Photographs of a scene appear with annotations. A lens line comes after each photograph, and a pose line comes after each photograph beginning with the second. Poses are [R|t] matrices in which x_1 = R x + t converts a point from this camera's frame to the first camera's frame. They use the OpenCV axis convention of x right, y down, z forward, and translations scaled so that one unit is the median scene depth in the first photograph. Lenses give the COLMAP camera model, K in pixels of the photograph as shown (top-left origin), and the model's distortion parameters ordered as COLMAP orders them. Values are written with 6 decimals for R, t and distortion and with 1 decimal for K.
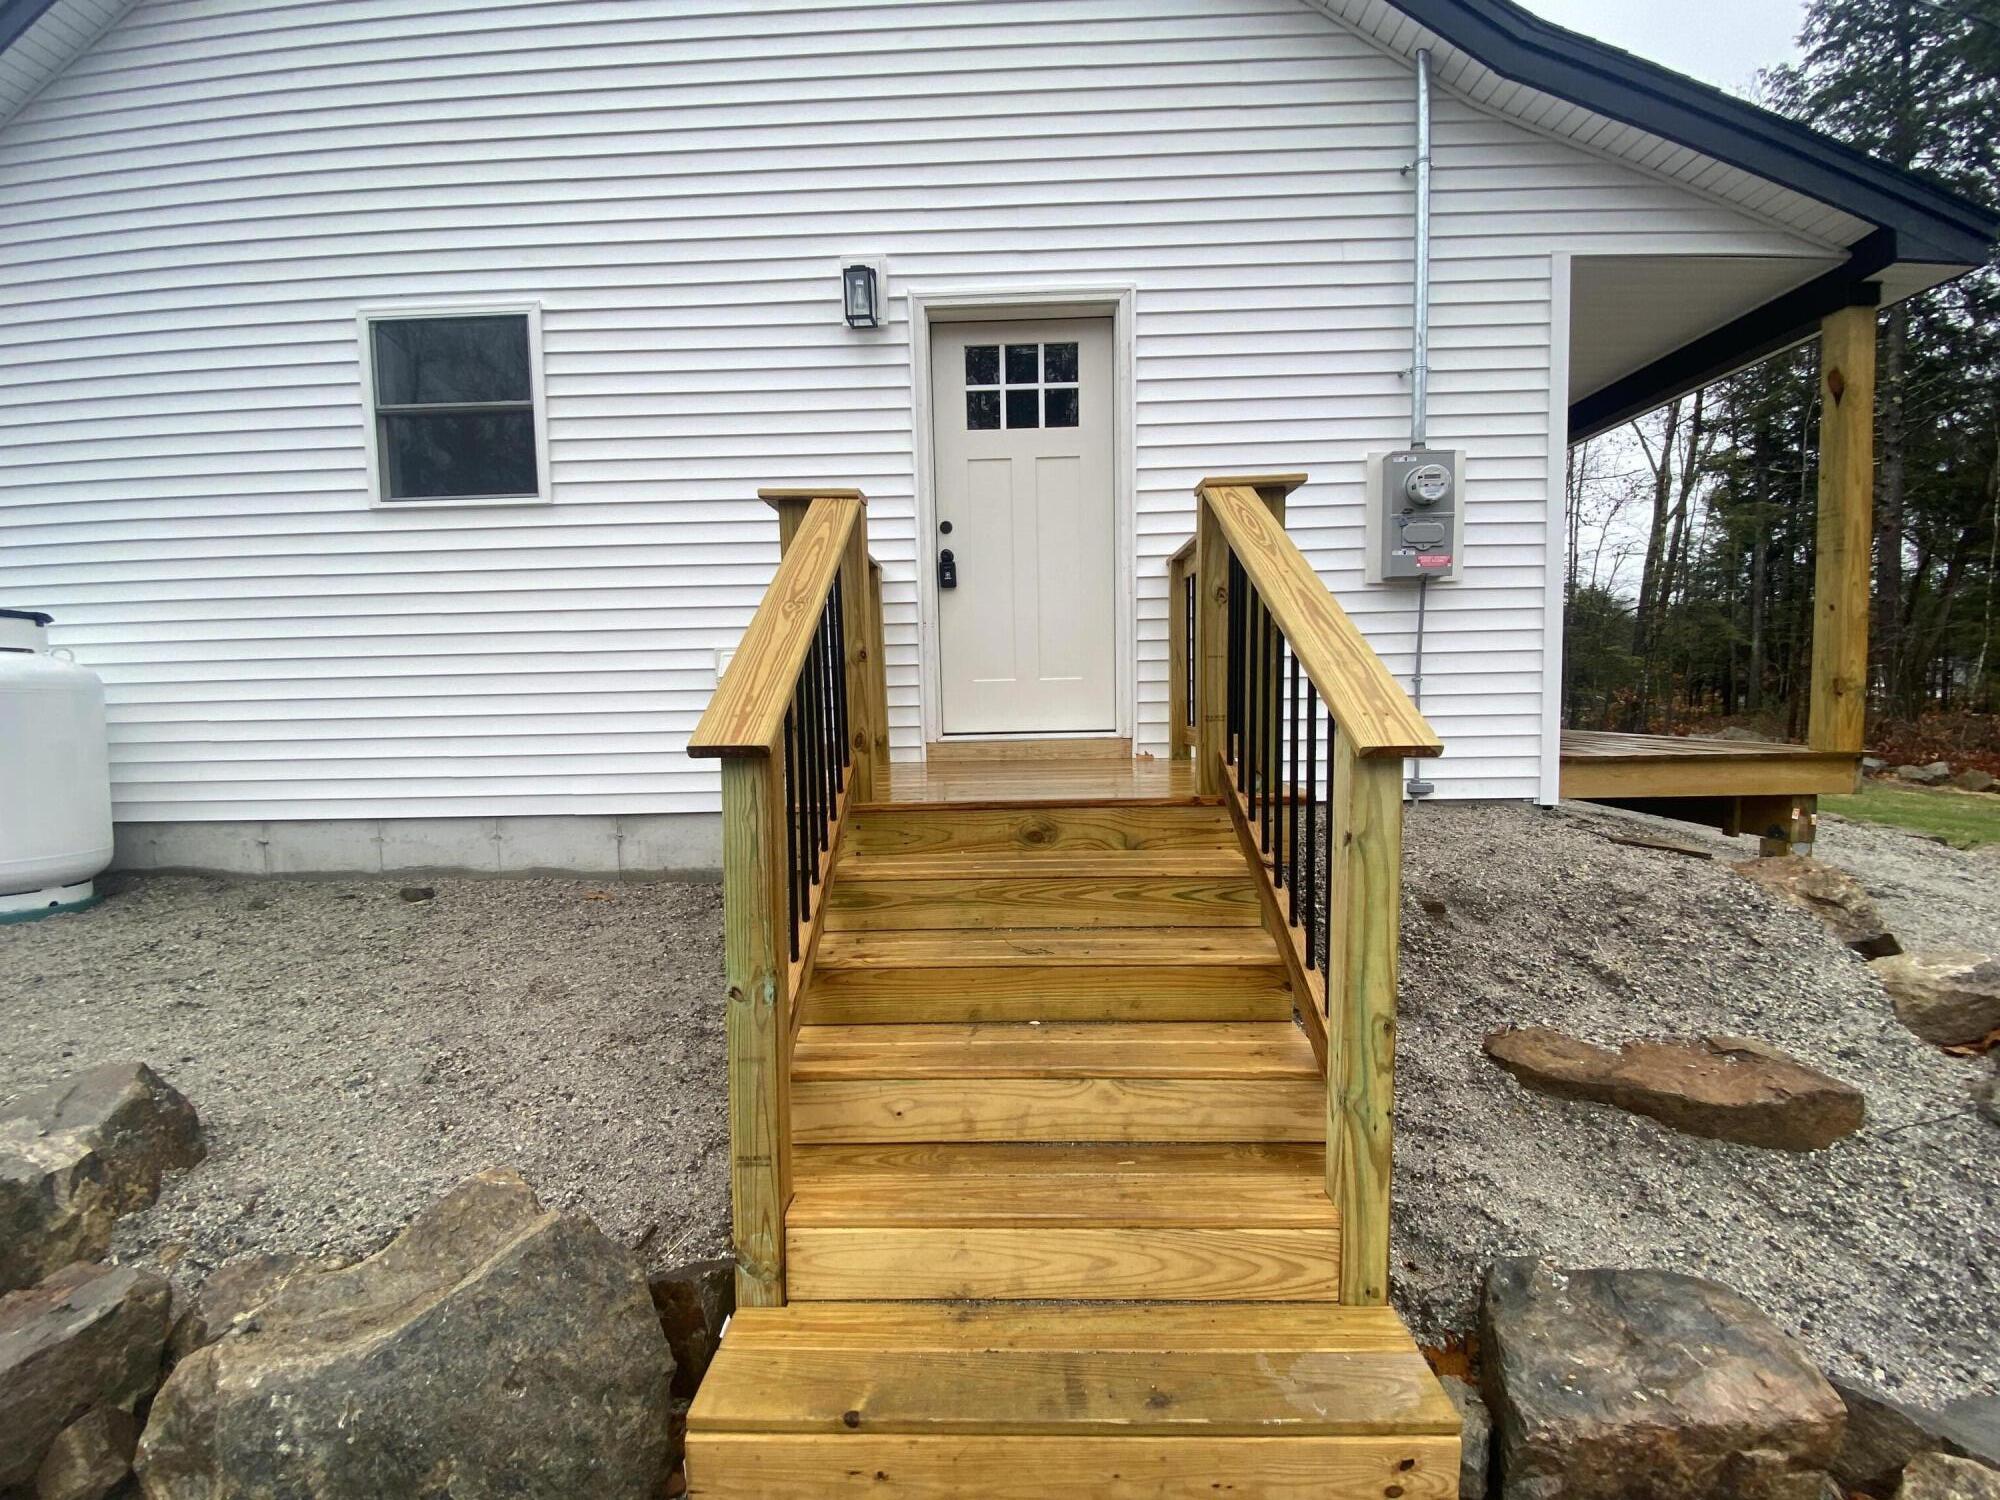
lens RADIAL K [[809.5, 0, 997.9], [0, 809.5, 749.6], [0, 0, 1]] dist [0.027921, -0.025669]
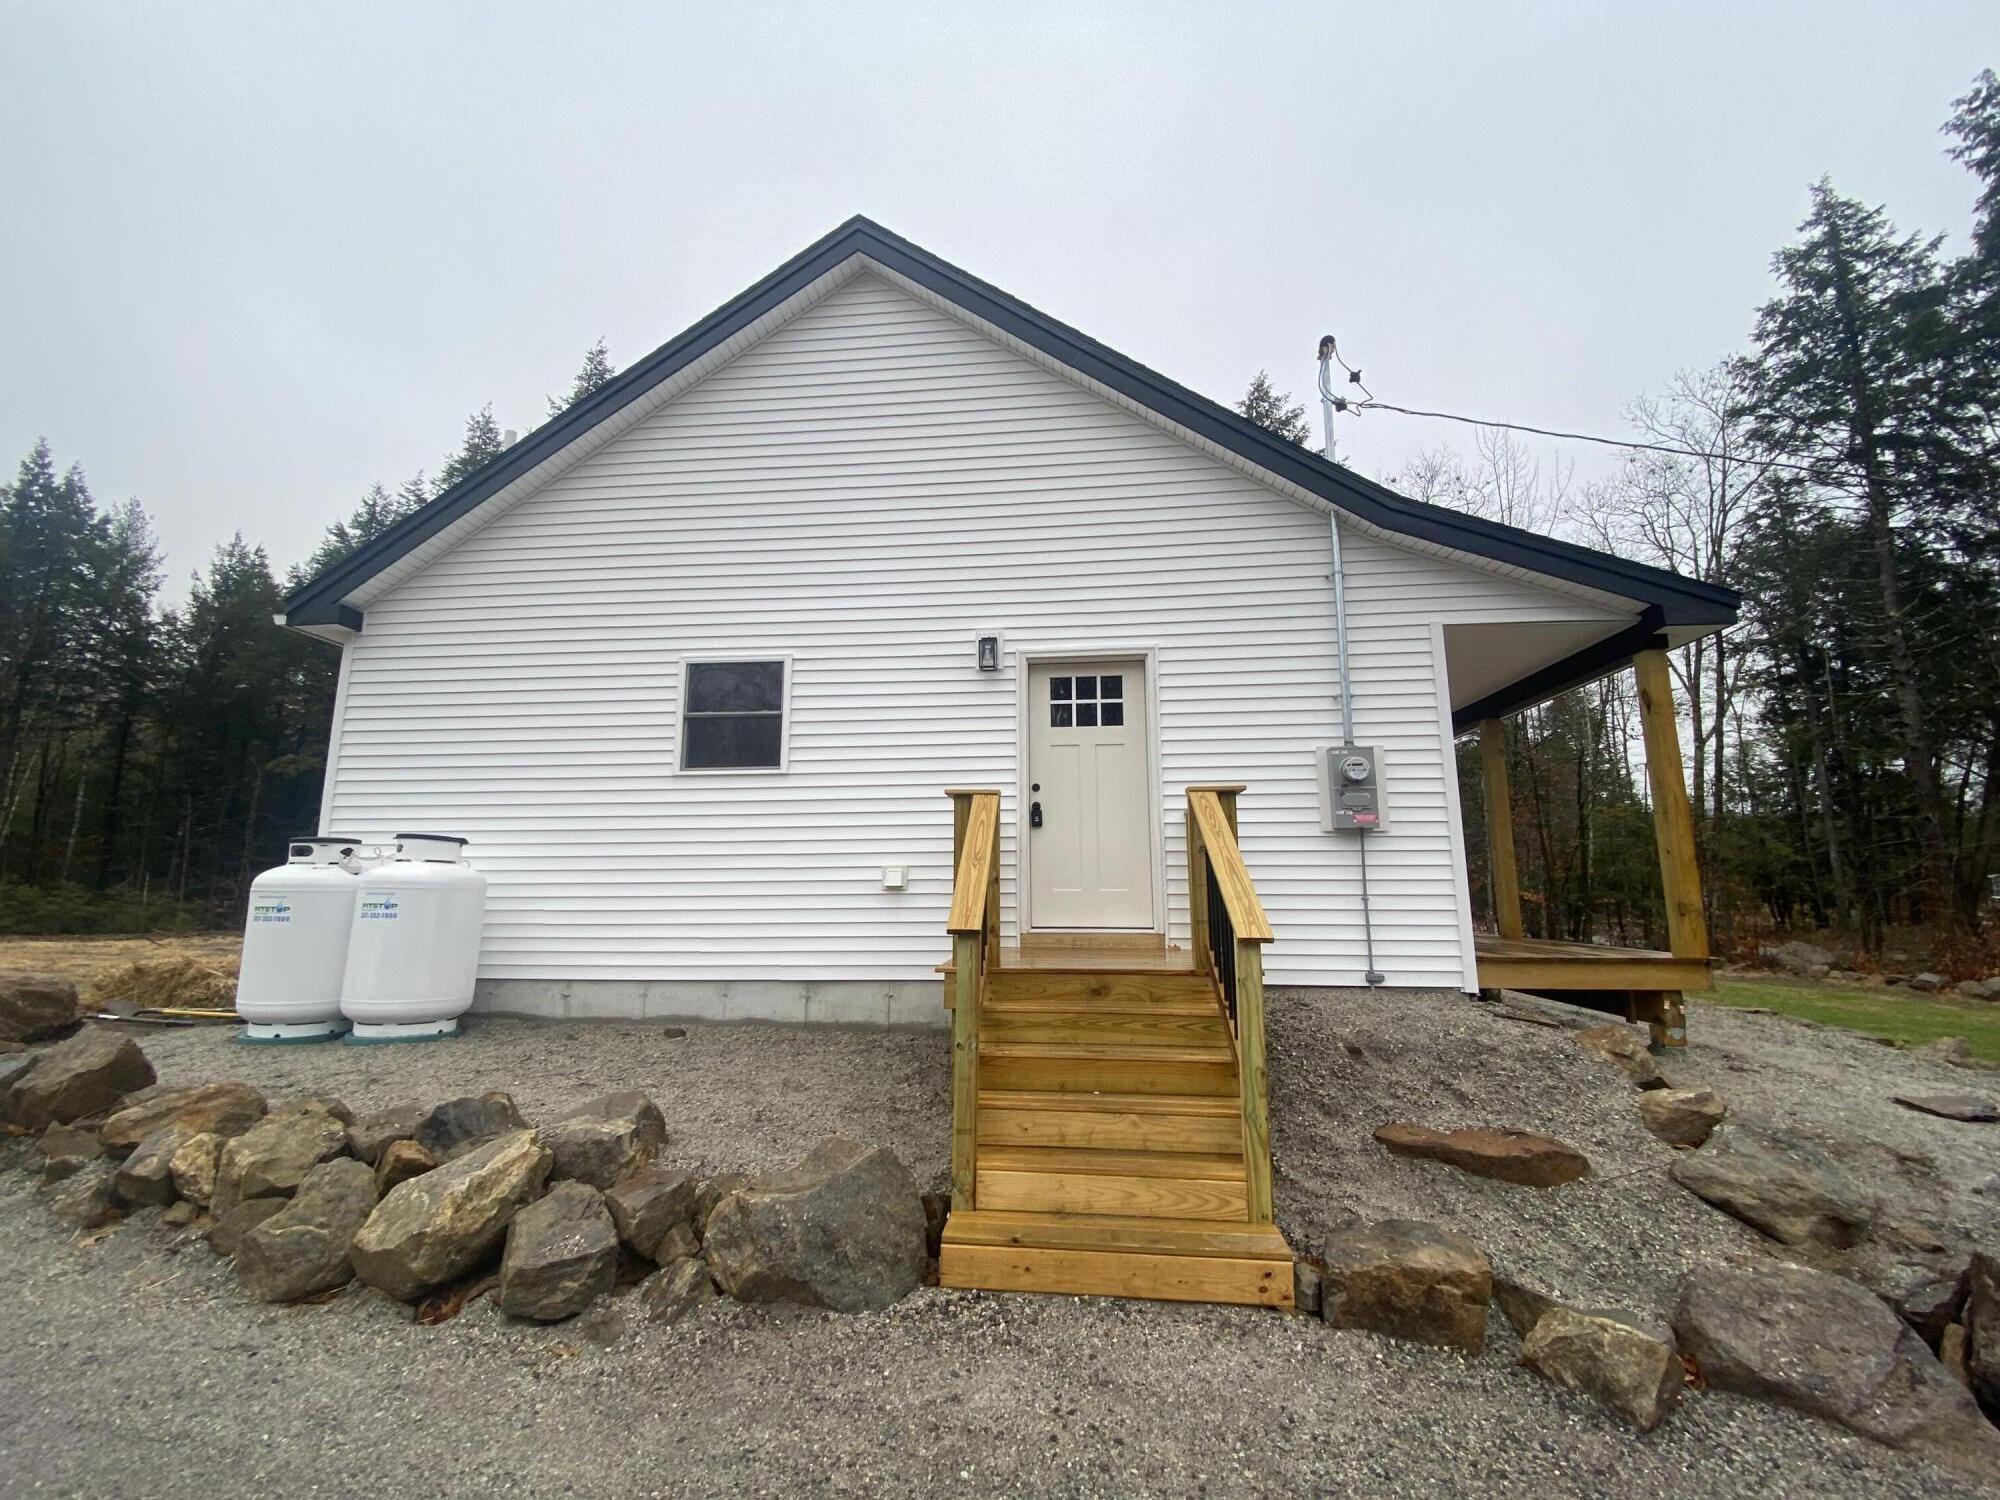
lens RADIAL K [[809.5, 0, 997.9], [0, 809.5, 749.6], [0, 0, 1]] dist [0.027921, -0.025669]
pose [[0.996985, 0.005873, -0.077373, -0.028308], [-0.024088, 0.971296, -0.236650, 0.020348], [0.073762, 0.237801, 0.968509, -0.712169]]
